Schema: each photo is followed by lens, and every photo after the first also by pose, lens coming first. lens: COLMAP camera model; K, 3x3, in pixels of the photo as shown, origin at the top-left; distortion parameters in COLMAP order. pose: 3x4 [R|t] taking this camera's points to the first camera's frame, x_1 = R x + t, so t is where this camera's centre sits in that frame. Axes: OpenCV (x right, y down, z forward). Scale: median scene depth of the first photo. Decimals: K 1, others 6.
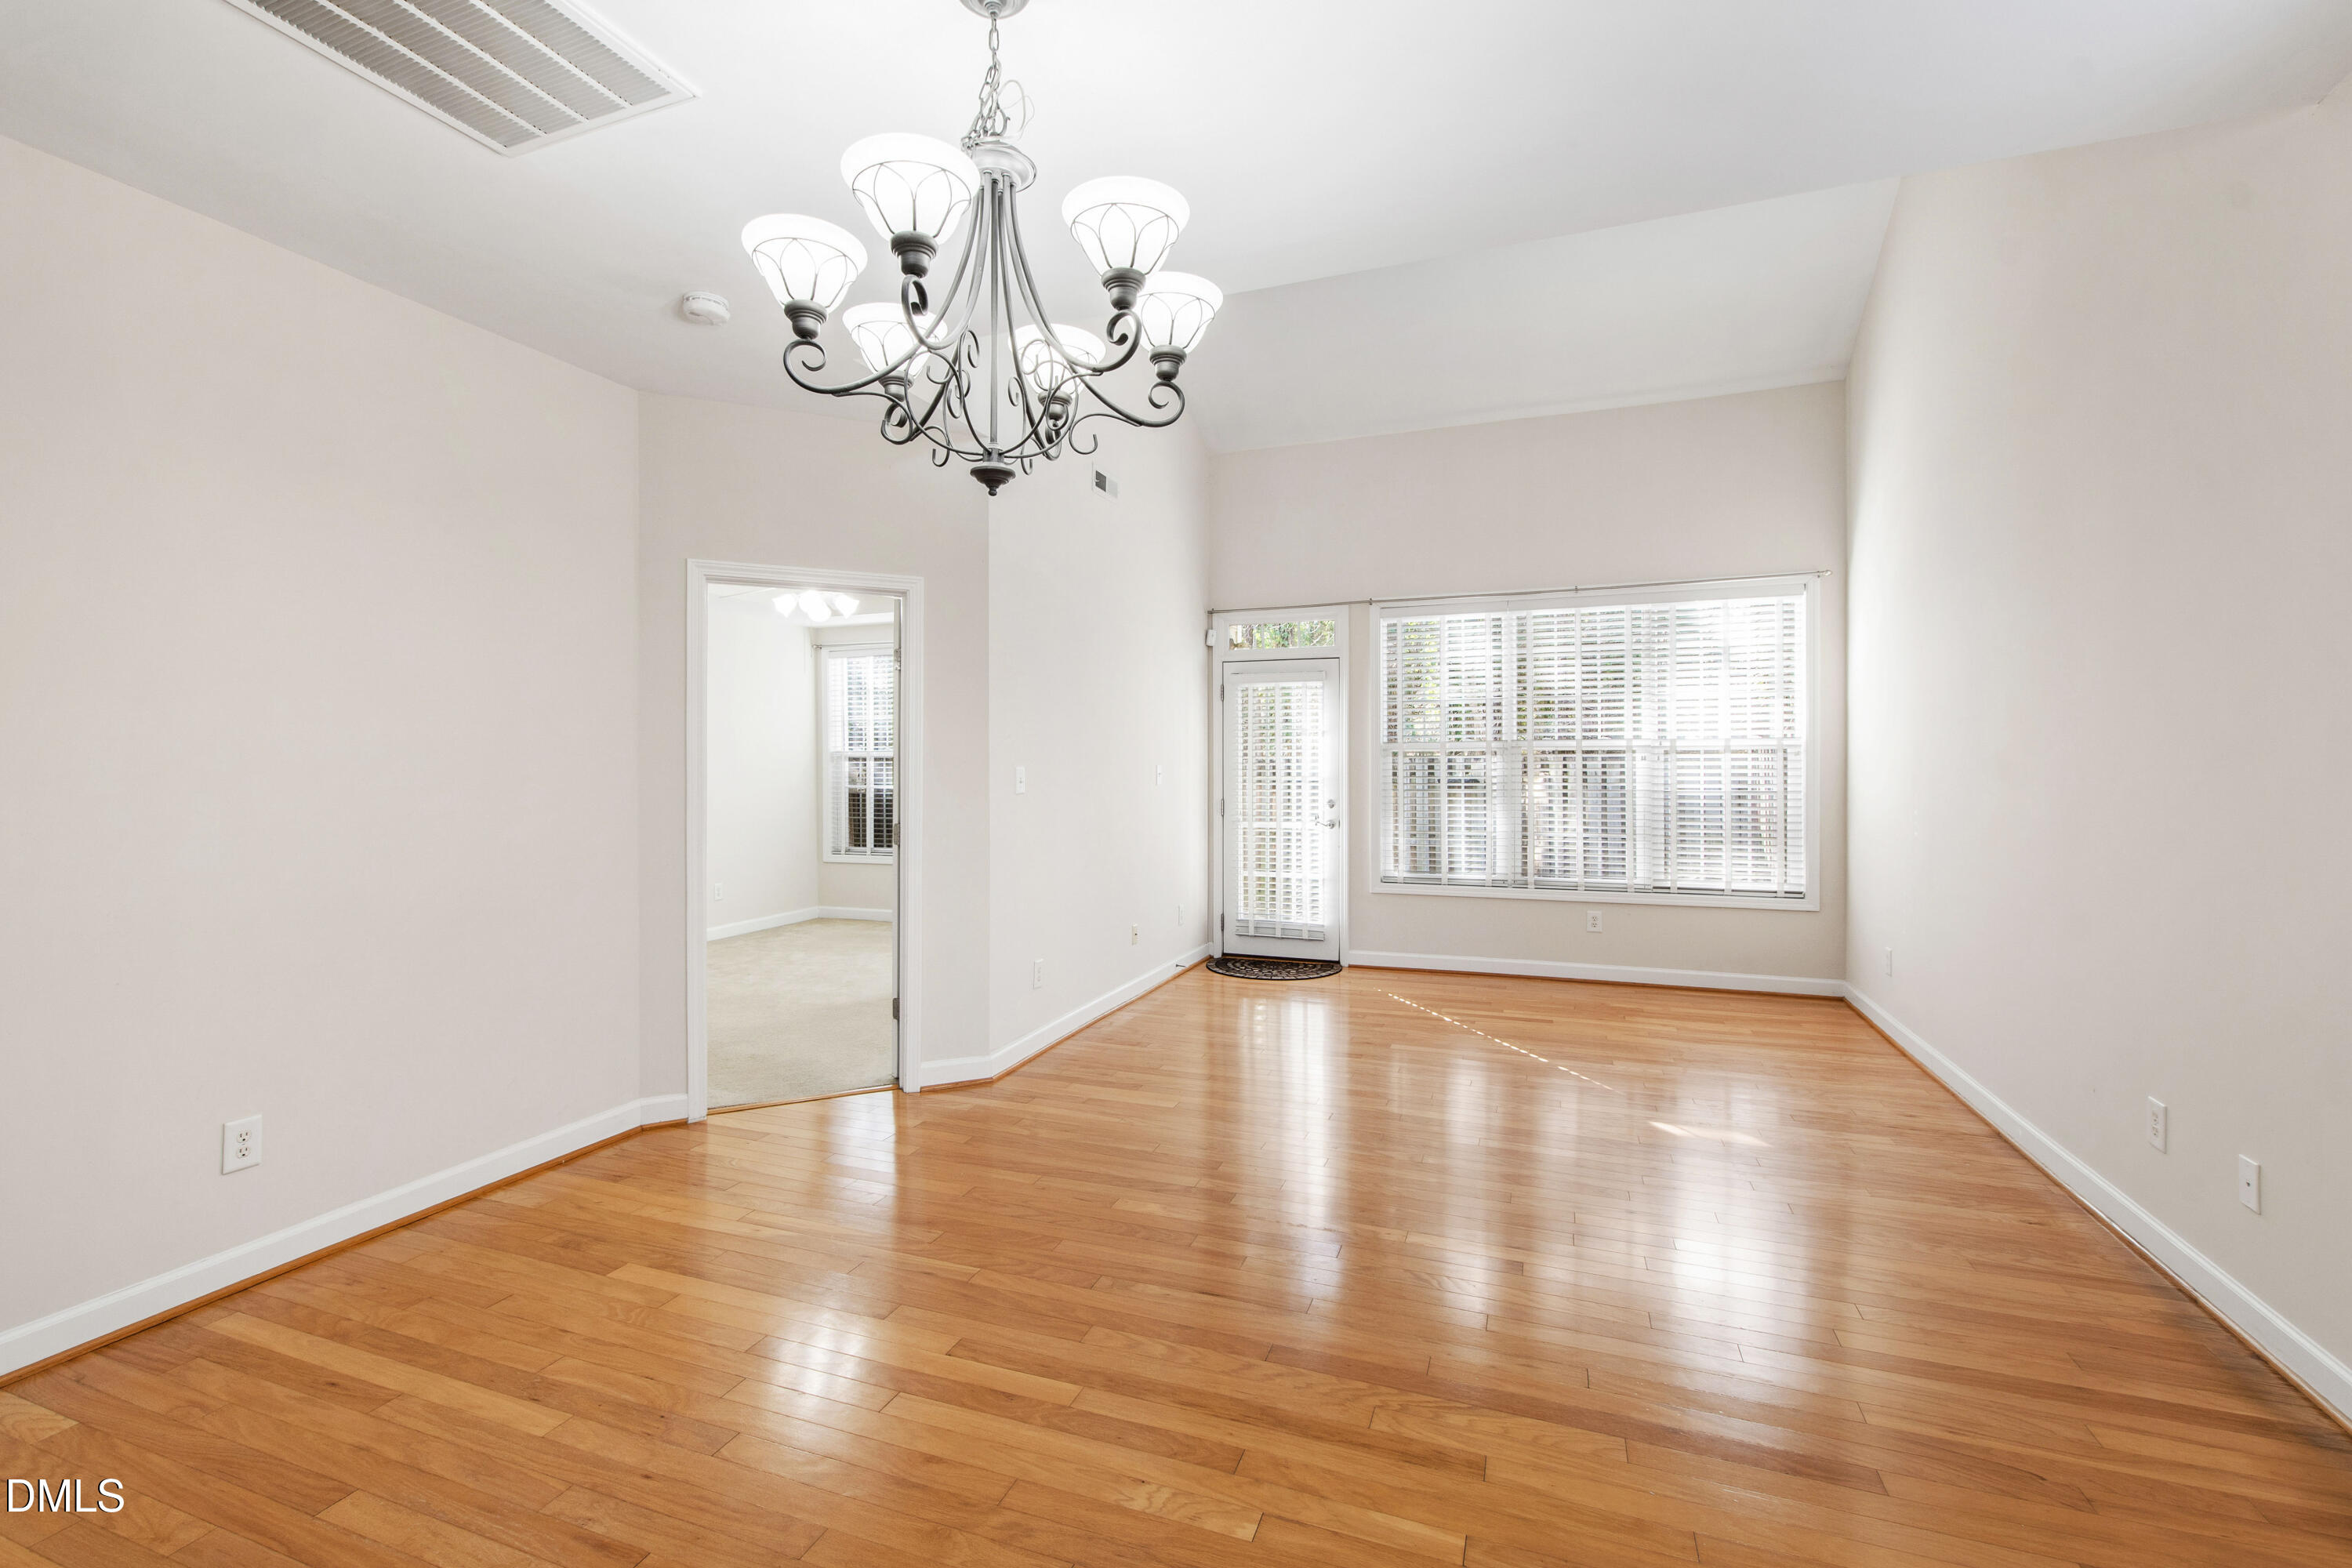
lens RADIAL K [[1044.2, 0, 1145.2], [0, 1044.2, 770.5], [0, 0, 1]] dist [-0.002158, -0.000336]
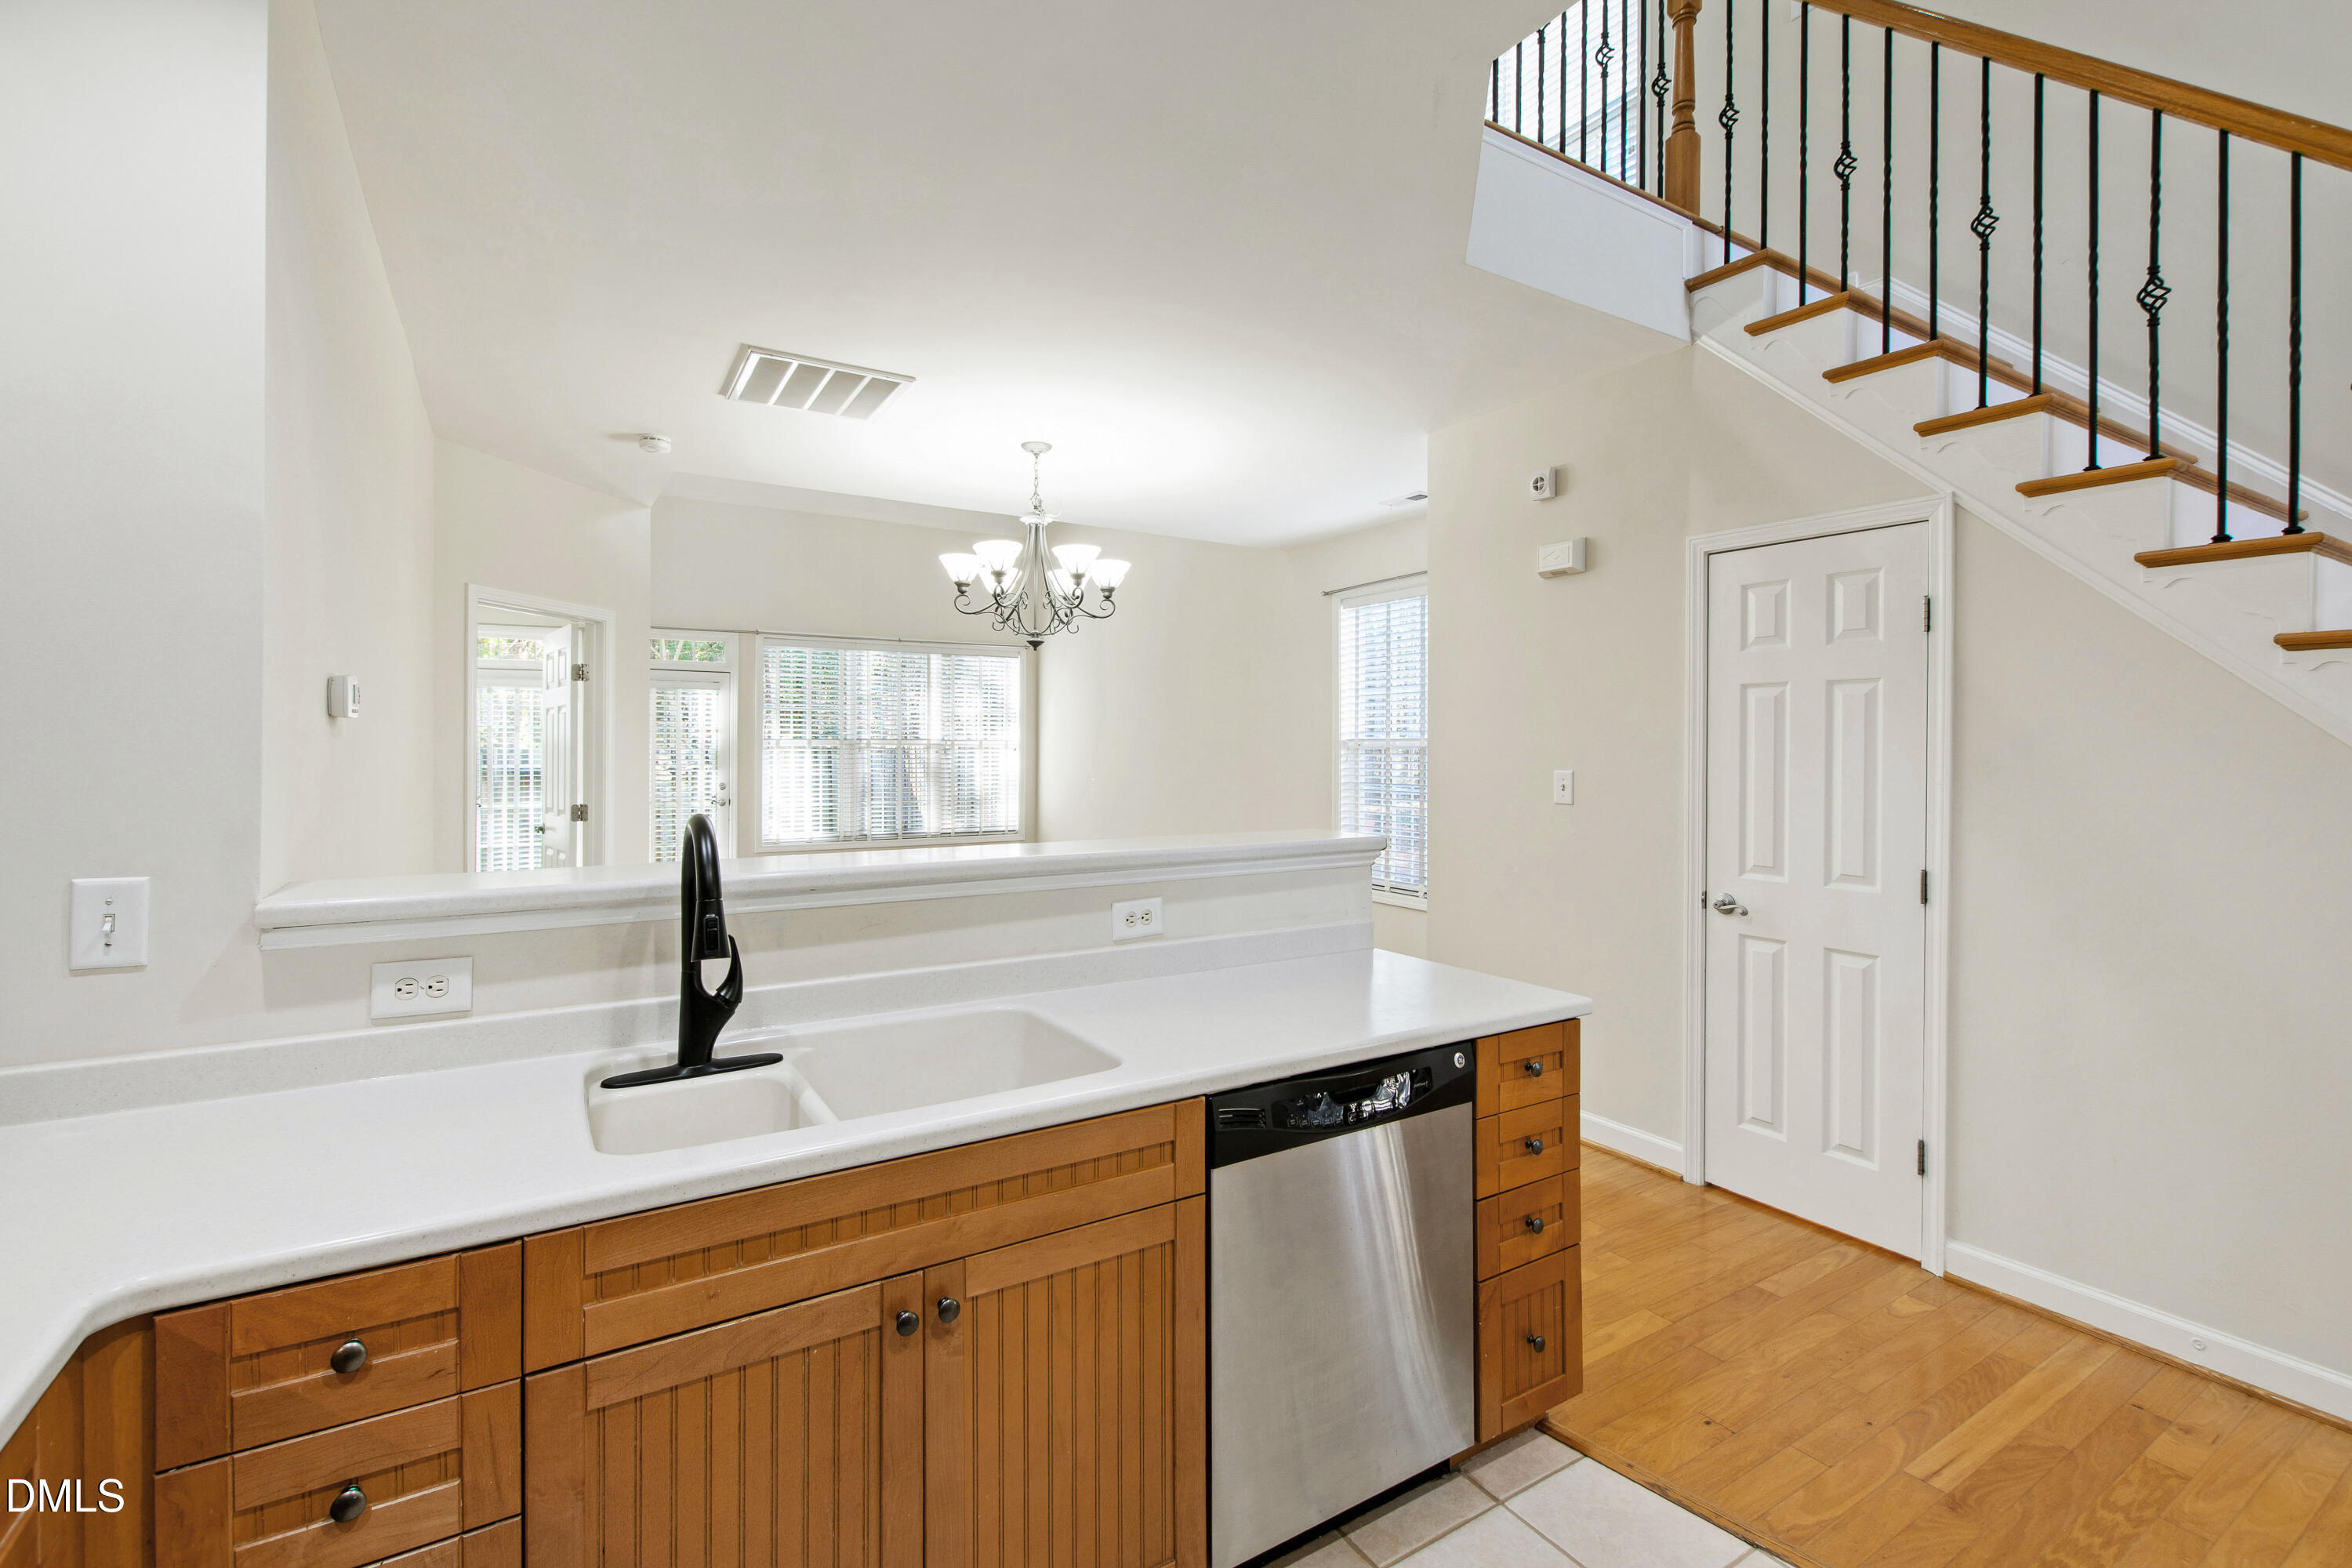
lens RADIAL K [[1024.2, 0, 1158.2], [0, 1024.2, 750.2], [0, 0, 1]] dist [0.007953, -0.003778]
pose [[0.605865, 0.003811, 0.795559, -1.163259], [0.001533, 0.999981, -0.005958, -0.010039], [-0.795566, 0.004829, 0.605847, -0.428151]]
